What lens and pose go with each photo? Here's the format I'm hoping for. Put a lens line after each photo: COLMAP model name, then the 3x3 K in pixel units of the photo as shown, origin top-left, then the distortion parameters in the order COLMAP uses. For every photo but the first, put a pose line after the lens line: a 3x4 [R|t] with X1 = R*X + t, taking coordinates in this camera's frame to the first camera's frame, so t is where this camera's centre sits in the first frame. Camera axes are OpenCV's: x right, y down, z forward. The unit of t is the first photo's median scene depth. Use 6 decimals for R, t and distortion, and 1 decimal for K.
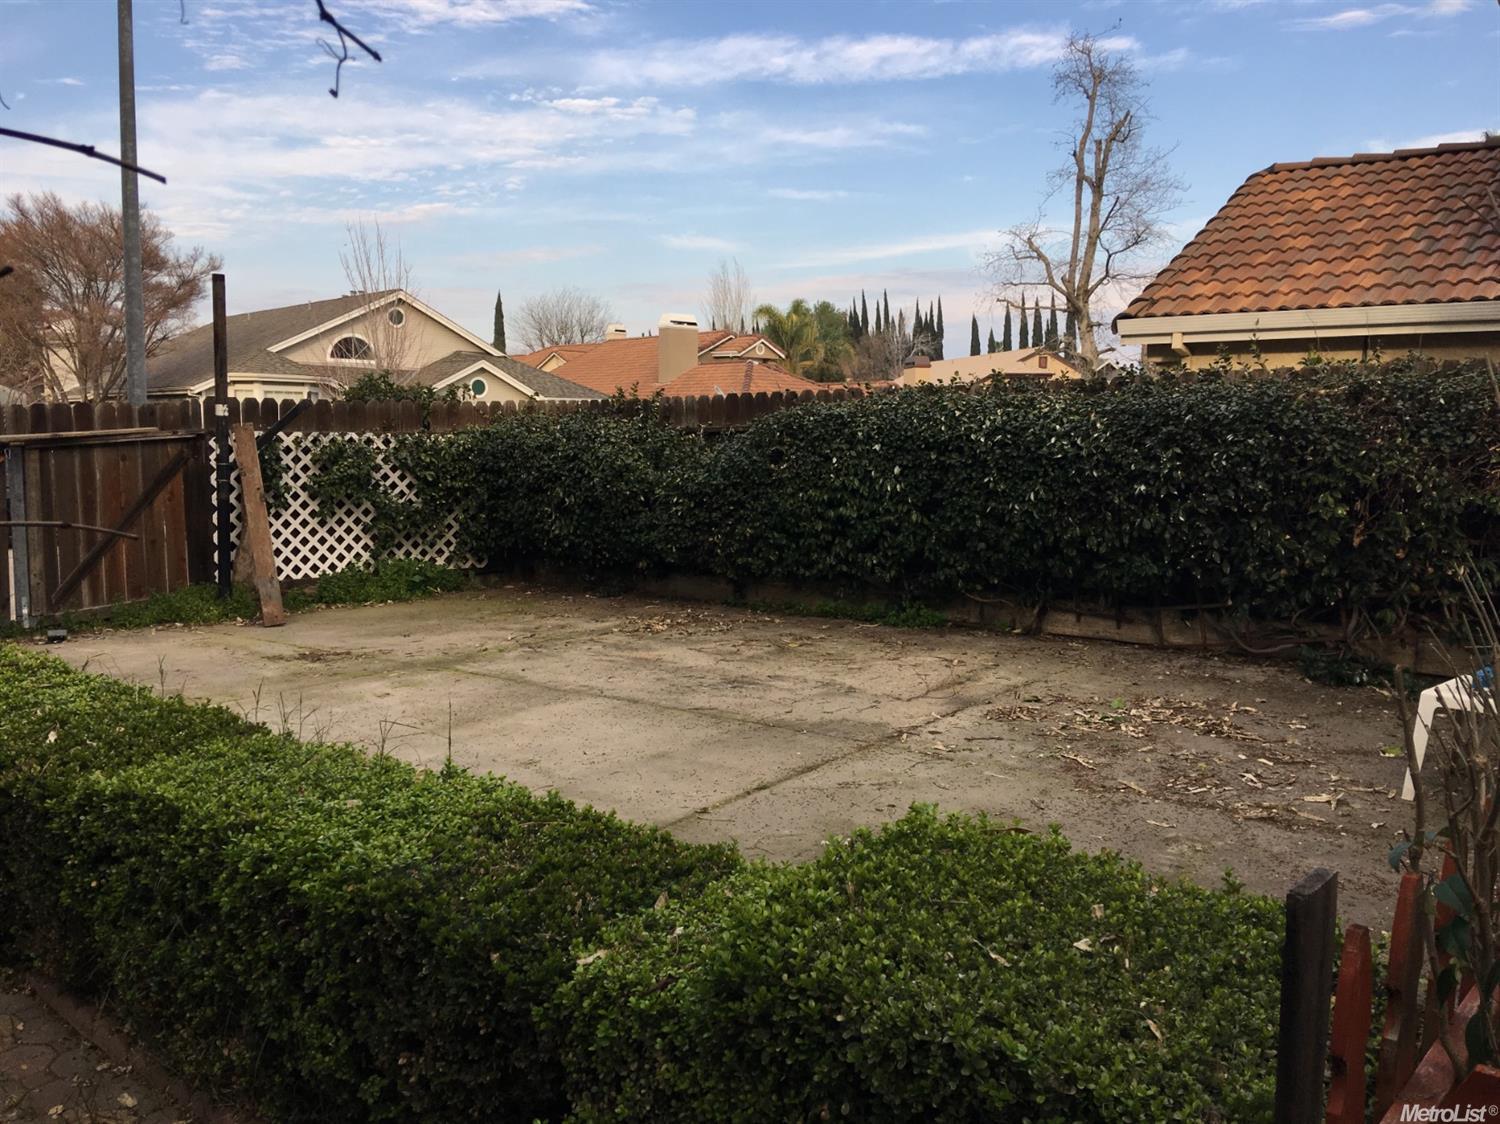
lens RADIAL K [[1283.5, 0, 755.2], [0, 1283.5, 565.6], [0, 0, 1]] dist [0.100275, -0.096142]
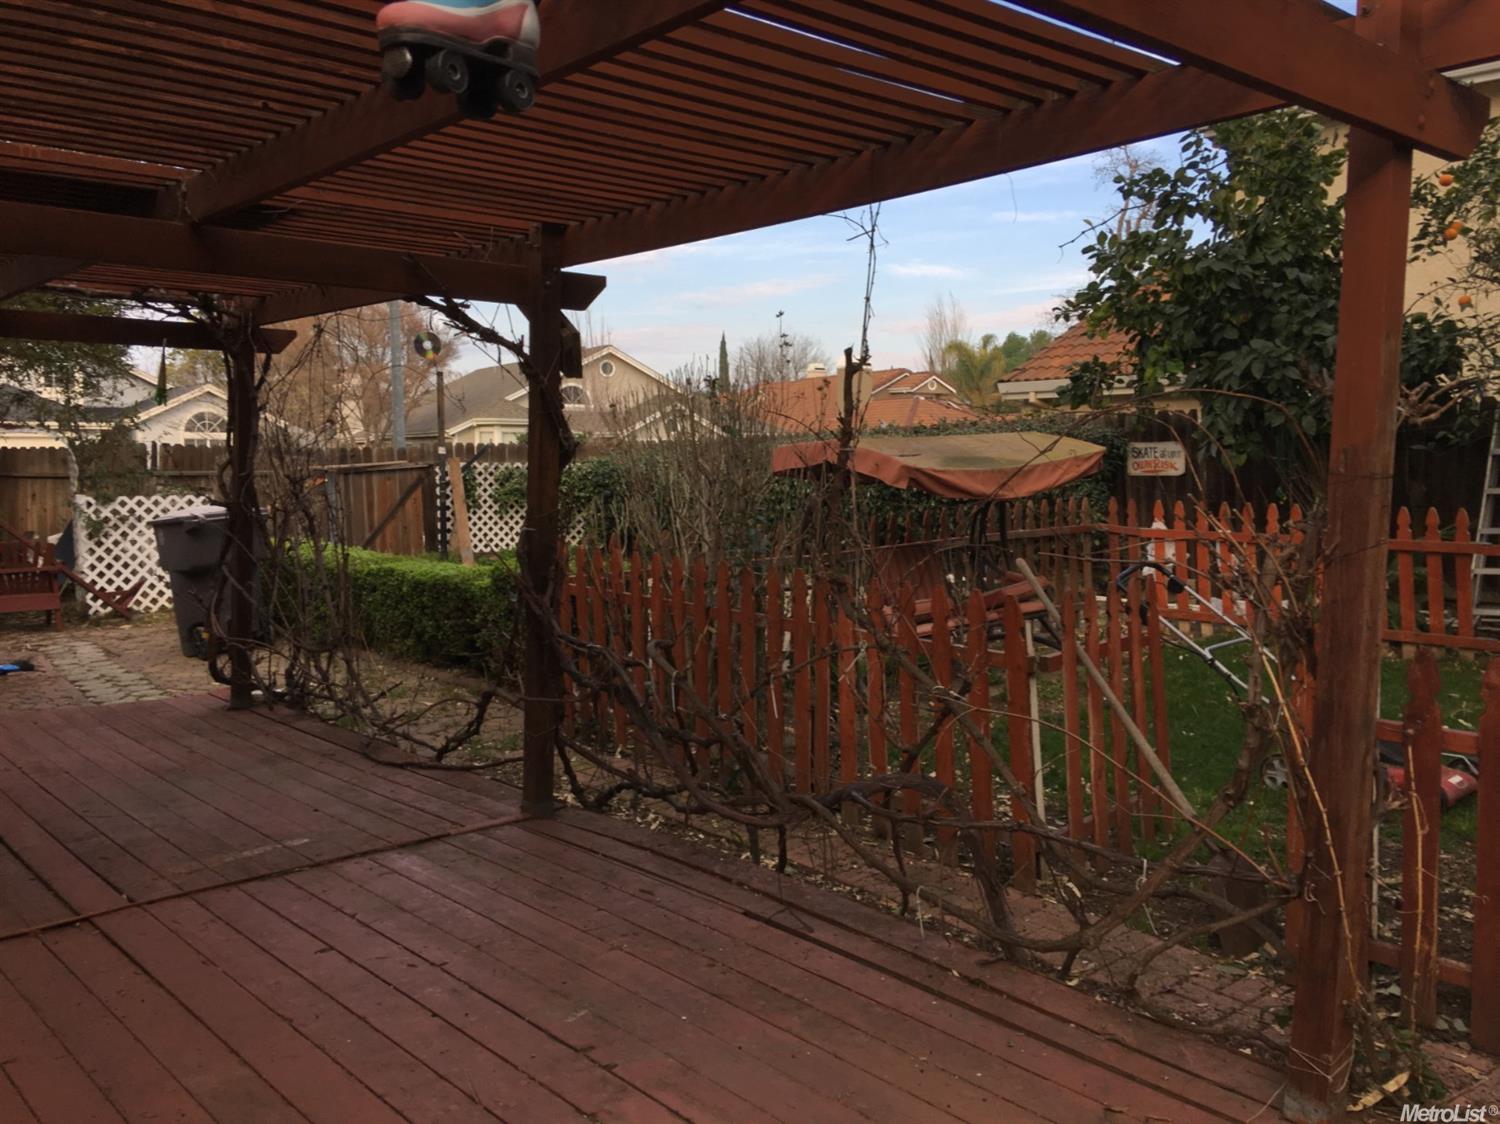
lens RADIAL K [[1283.5, 0, 777.8], [0, 1283.5, 613.0], [0, 0, 1]] dist [0.100275, -0.096142]
pose [[0.986148, 0.008354, -0.165655, 0.289957], [-0.006165, 0.999887, 0.013723, 0.064099], [0.165750, -0.012511, 0.986088, -0.568029]]
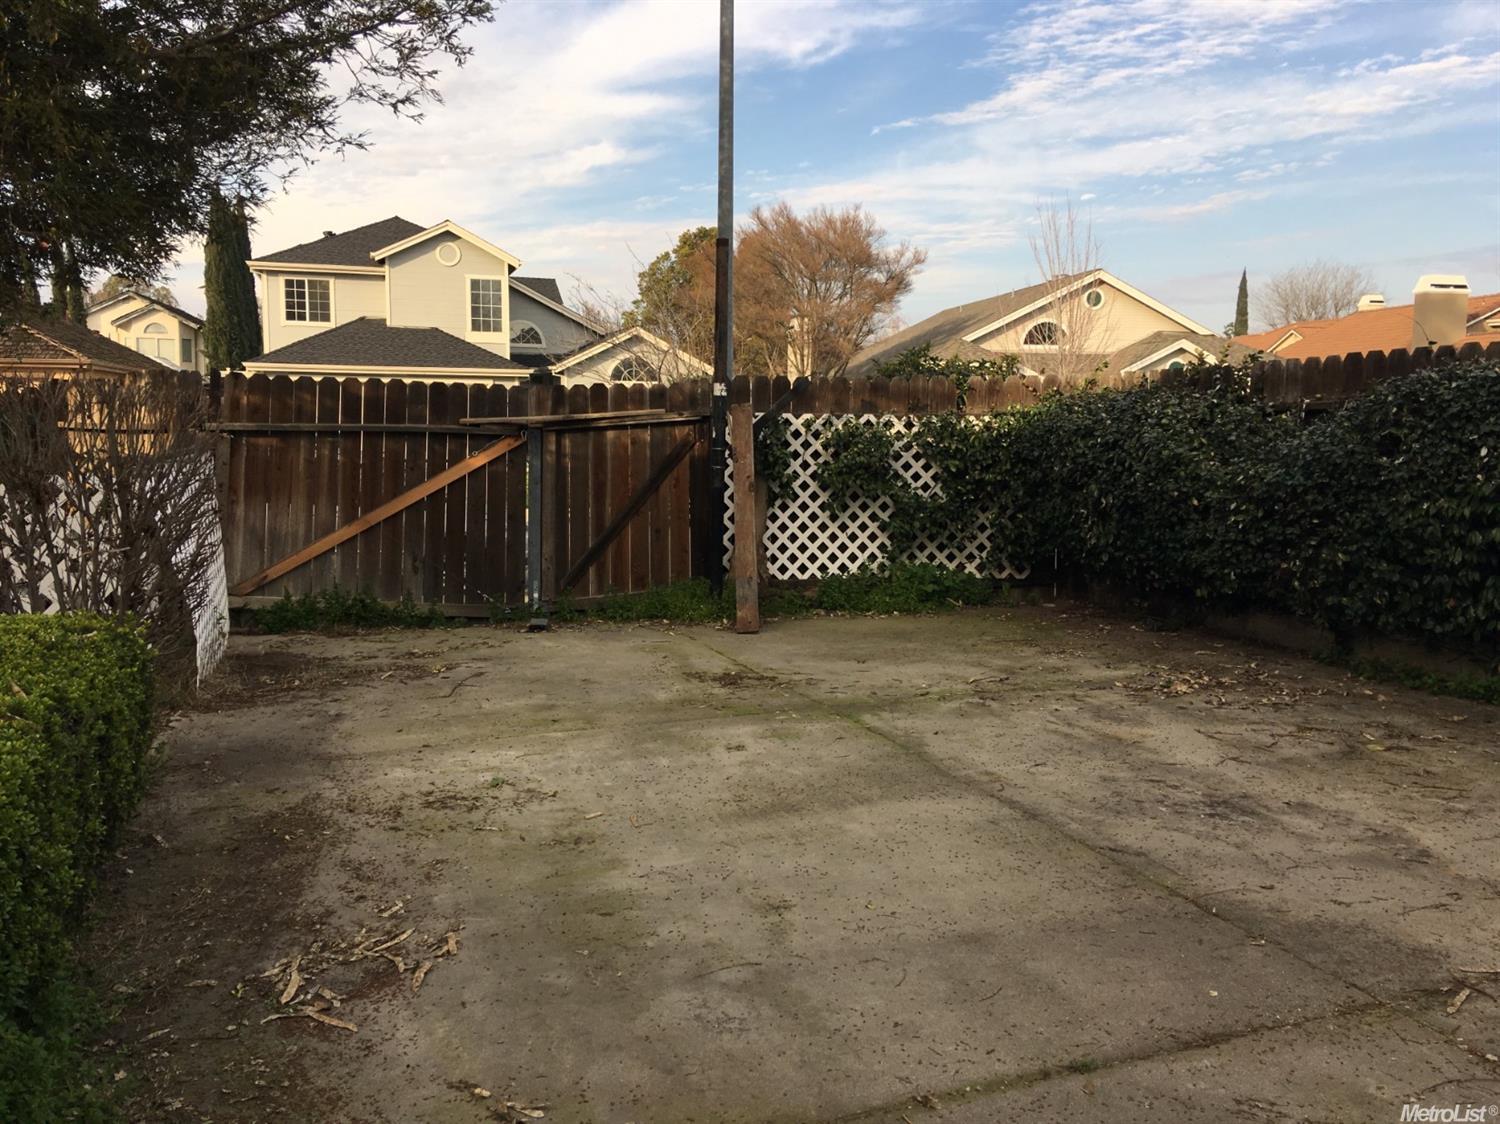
lens RADIAL K [[1283.5, 0, 749.2], [0, 1283.5, 553.3], [0, 0, 1]] dist [0.100275, -0.096142]
pose [[0.847039, 0.057486, -0.528412, 0.080582], [-0.058229, 0.998187, 0.015253, -0.018849], [0.528331, 0.017849, 0.848851, 0.235302]]
